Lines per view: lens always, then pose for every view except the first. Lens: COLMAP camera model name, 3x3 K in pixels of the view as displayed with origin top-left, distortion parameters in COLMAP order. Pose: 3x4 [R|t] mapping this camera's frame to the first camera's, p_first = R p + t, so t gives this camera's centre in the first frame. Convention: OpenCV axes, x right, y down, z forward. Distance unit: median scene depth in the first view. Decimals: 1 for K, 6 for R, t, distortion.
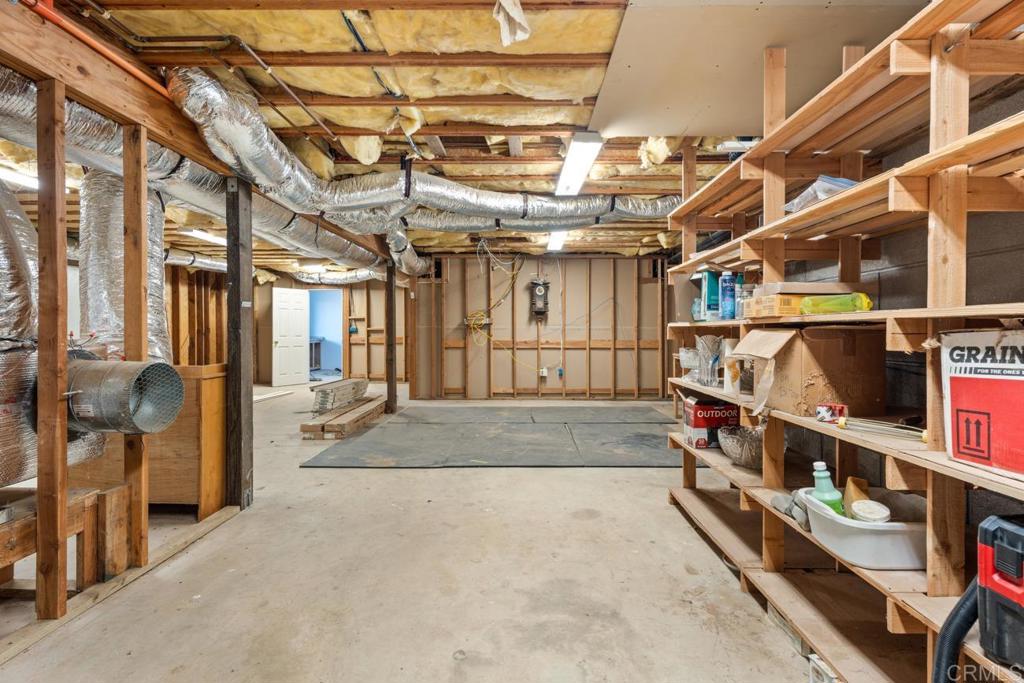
lens RADIAL K [[460.9, 0, 505.6], [0, 460.9, 336.9], [0, 0, 1]] dist [0.005535, 0.000409]
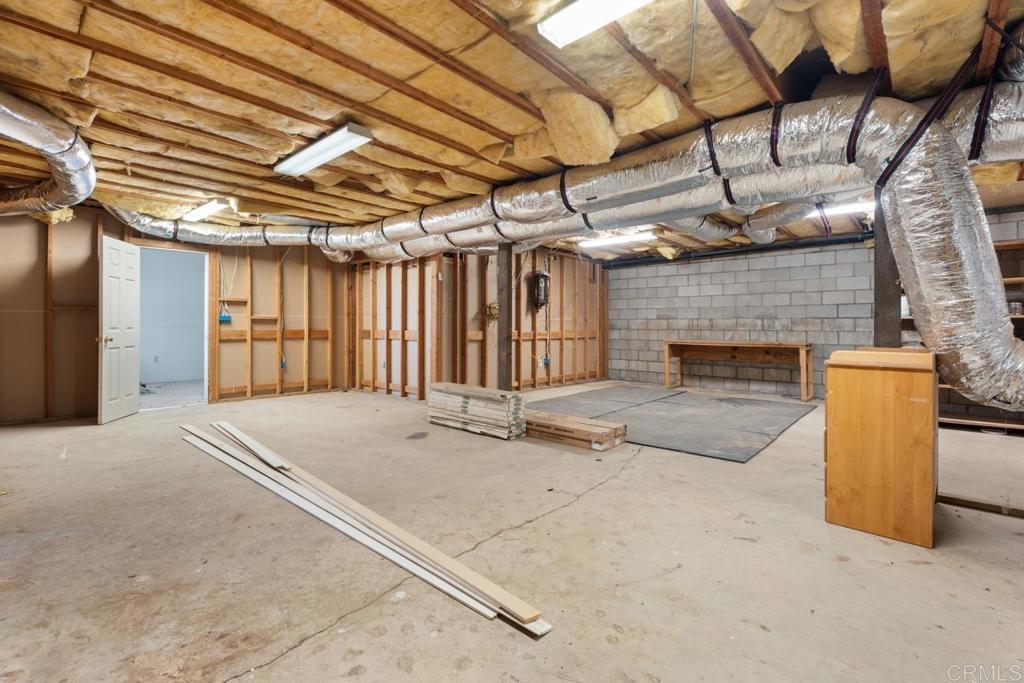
lens RADIAL K [[460.9, 0, 505.6], [0, 460.9, 336.9], [0, 0, 1]] dist [0.005535, 0.000409]
pose [[0.661997, -0.022763, 0.749161, -0.557175], [0.006192, 0.999671, 0.024903, -0.003533], [-0.749481, -0.011847, 0.661920, 0.294655]]
